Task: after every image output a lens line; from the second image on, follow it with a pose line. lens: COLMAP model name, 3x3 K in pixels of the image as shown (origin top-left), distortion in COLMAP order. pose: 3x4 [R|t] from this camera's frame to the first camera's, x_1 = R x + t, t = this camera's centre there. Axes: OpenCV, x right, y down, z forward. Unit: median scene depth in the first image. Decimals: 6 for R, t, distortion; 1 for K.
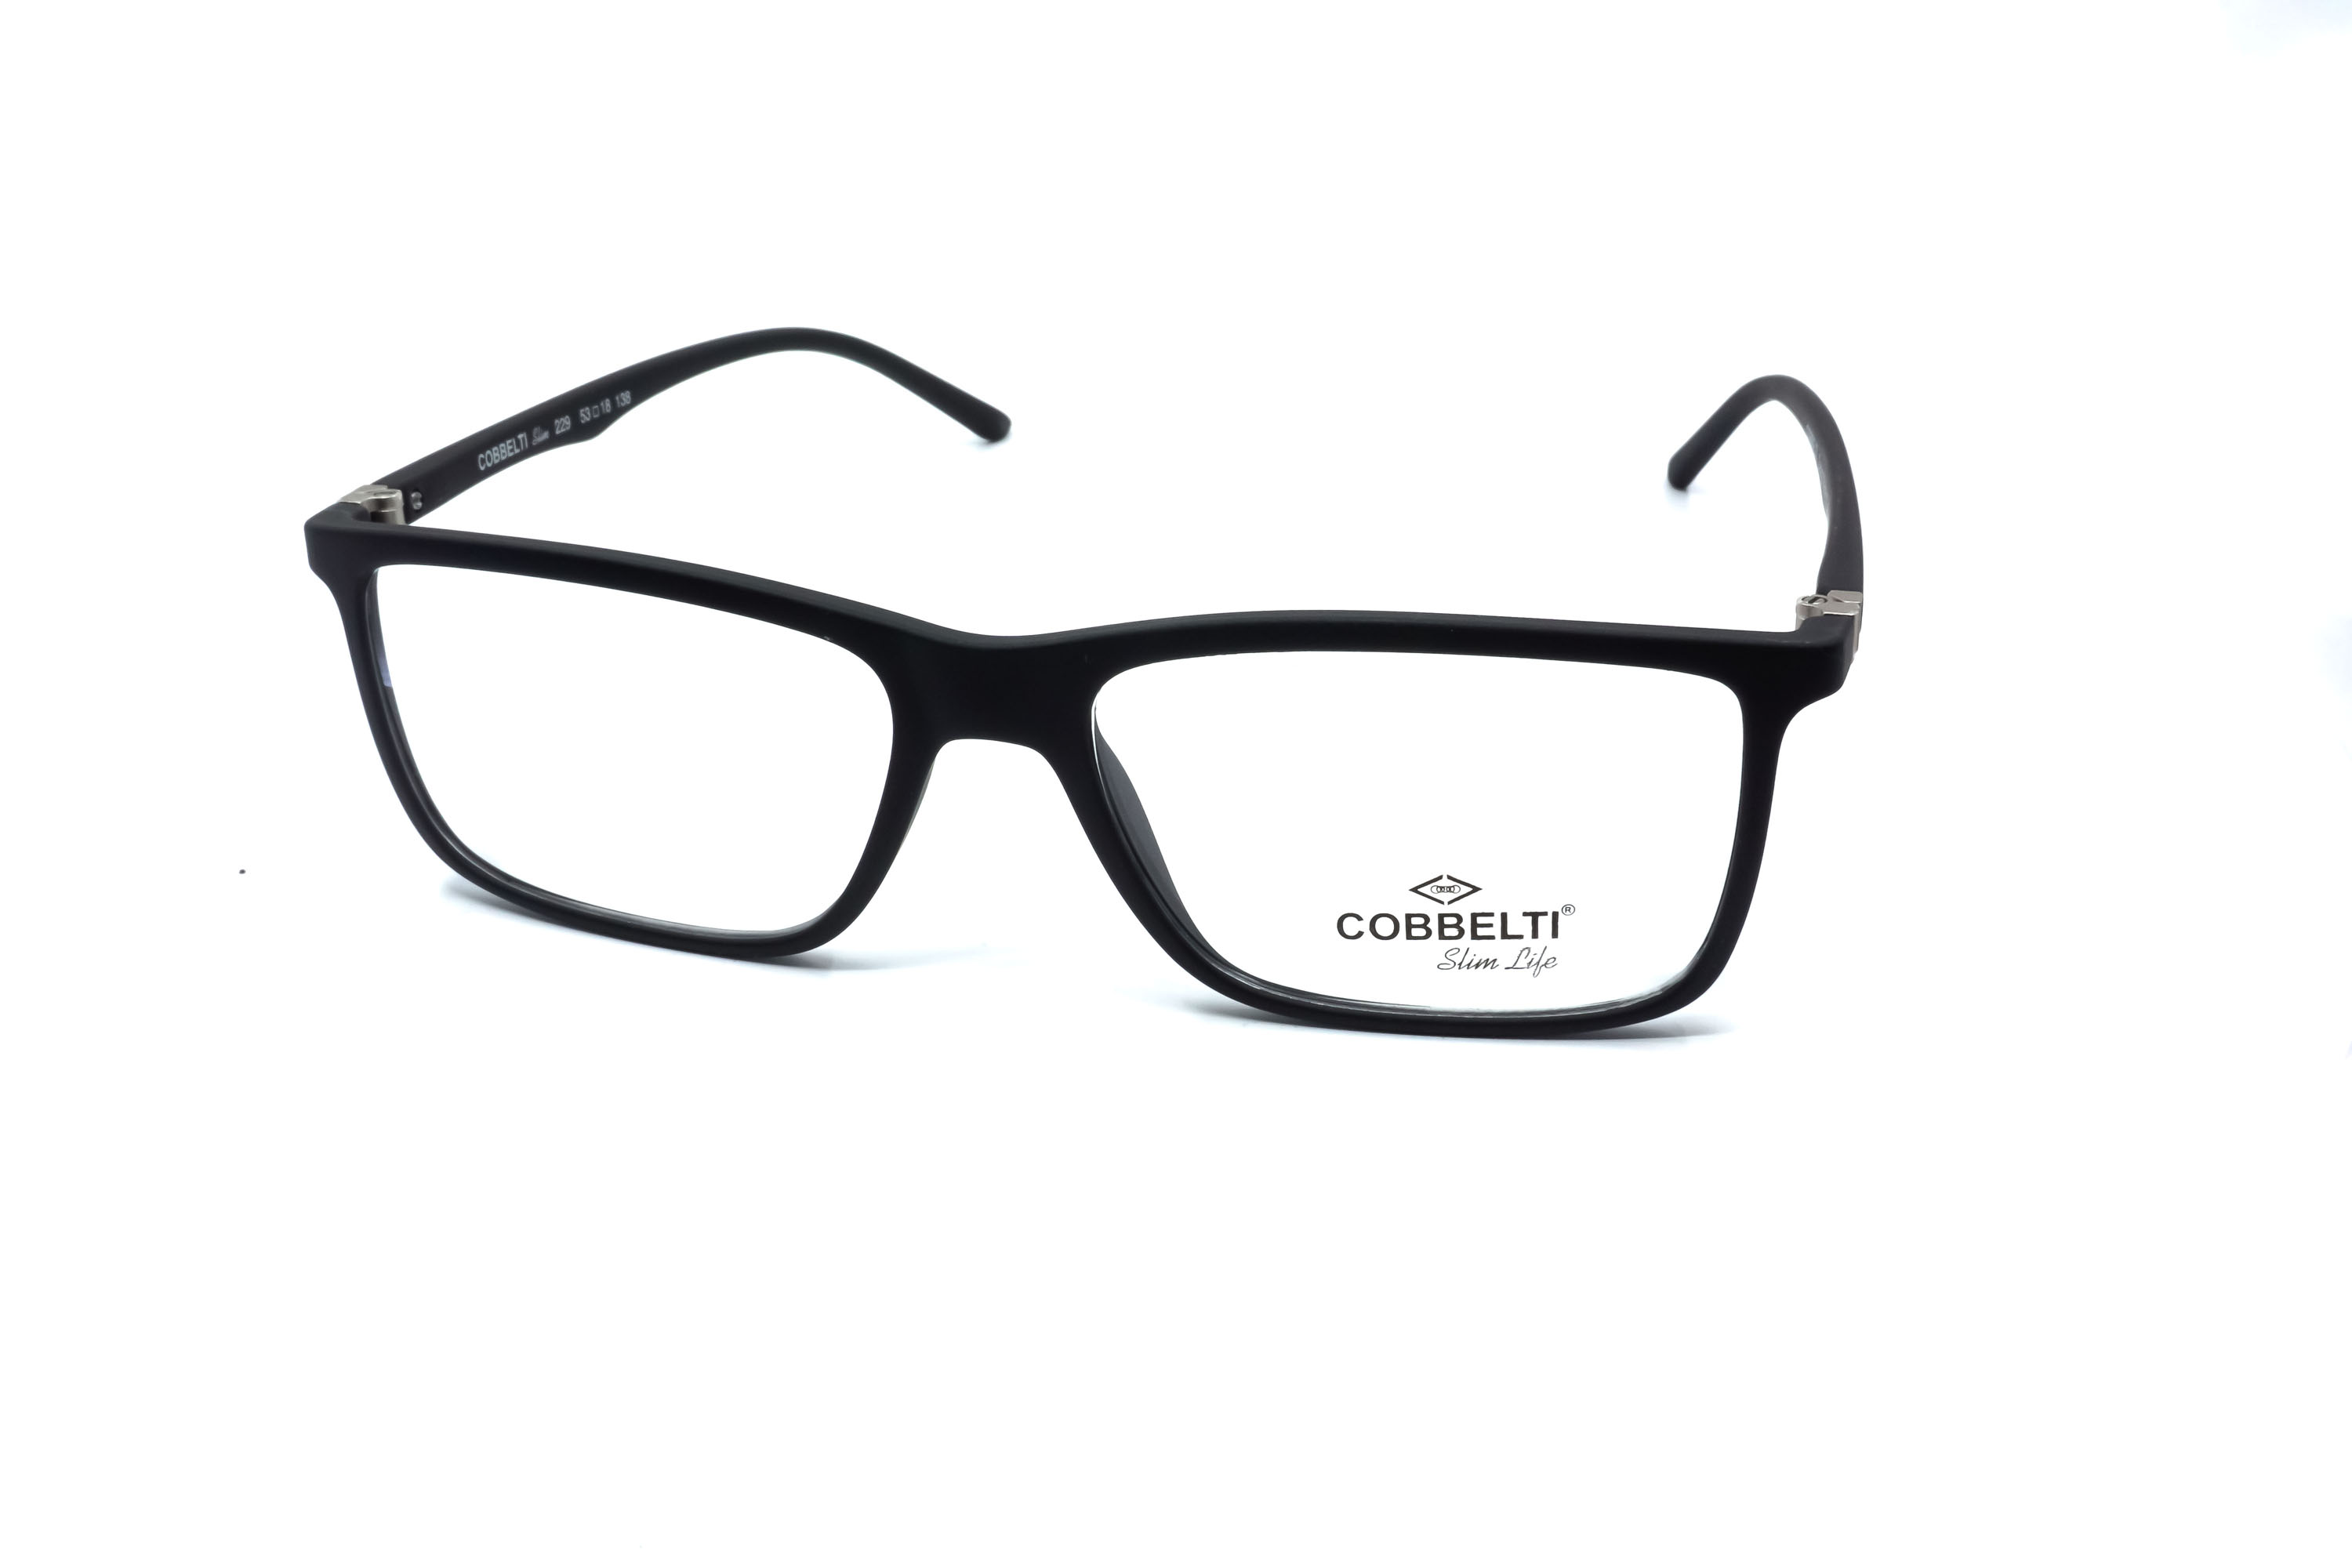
lens RADIAL K [[2586.0, 0, 1176.0], [0, 2586.0, 784.0], [0, 0, 1]] dist [0.010156, 0.009130]
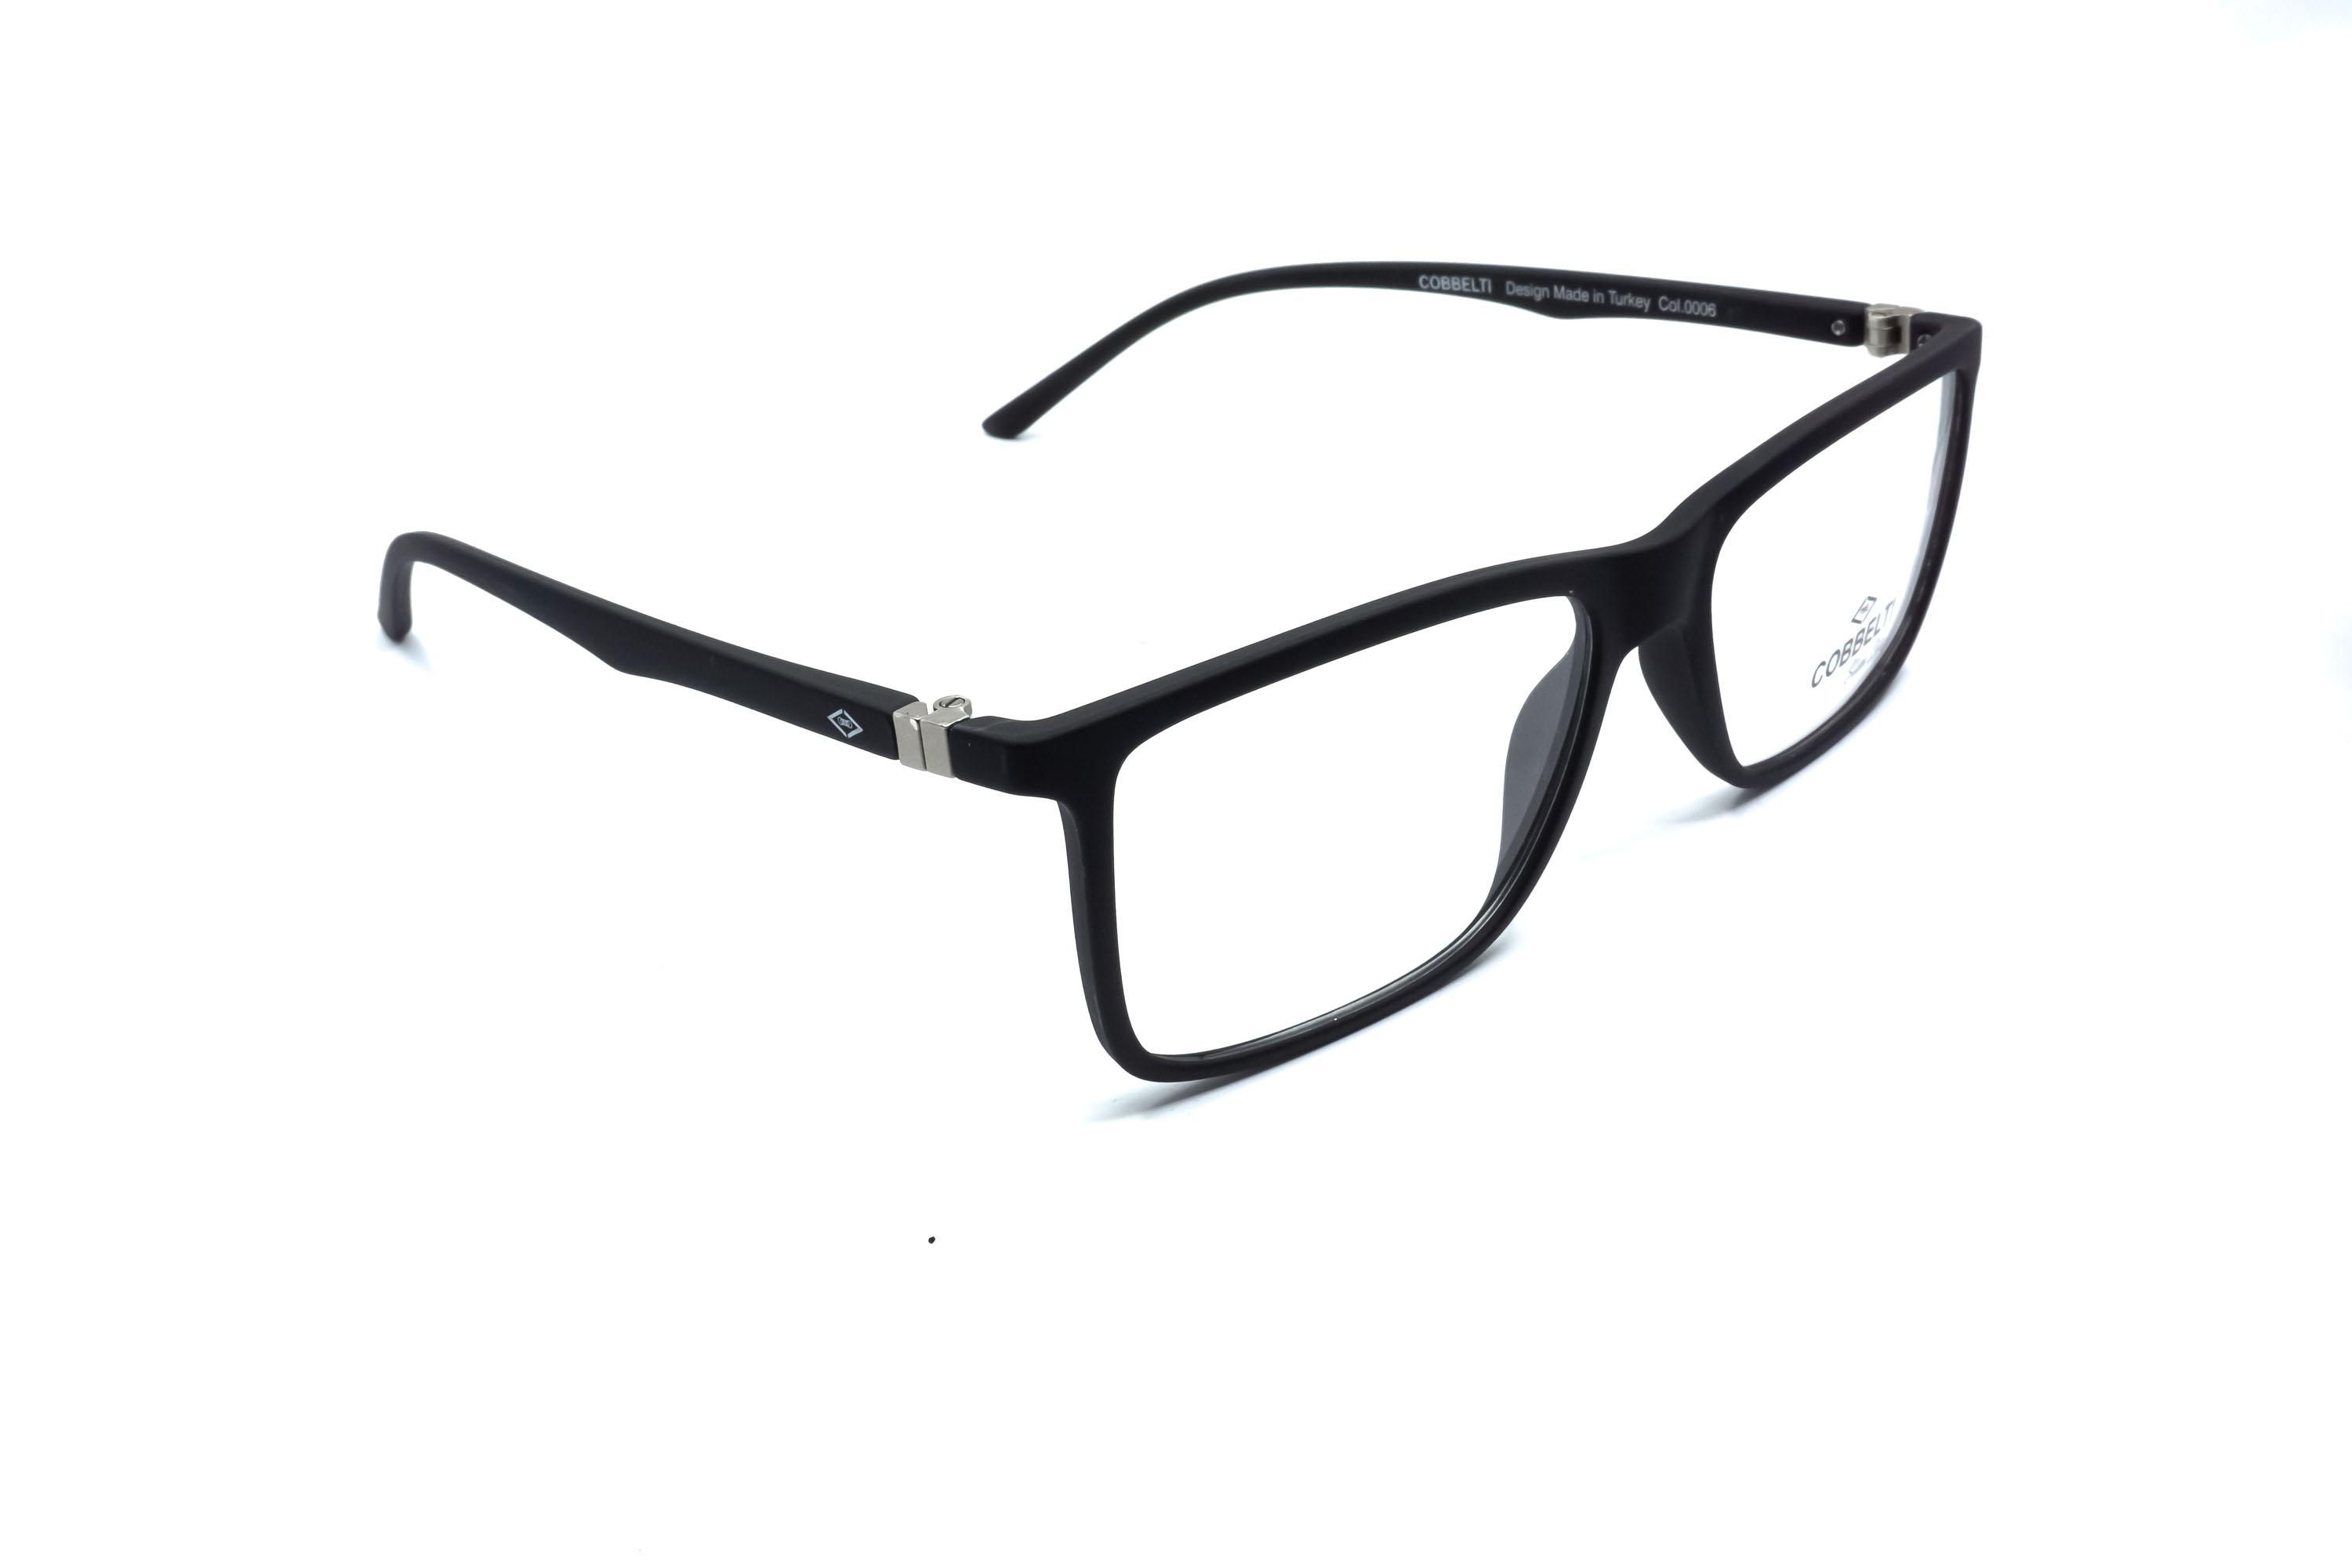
lens RADIAL K [[2586.0, 0, 1176.0], [0, 2586.0, 784.0], [0, 0, 1]] dist [0.010156, 0.009130]
pose [[0.503318, -0.381276, 0.775435, -1.027449], [0.405920, 0.896536, 0.177346, -0.231799], [-0.762824, 0.225503, 0.606010, 0.519049]]
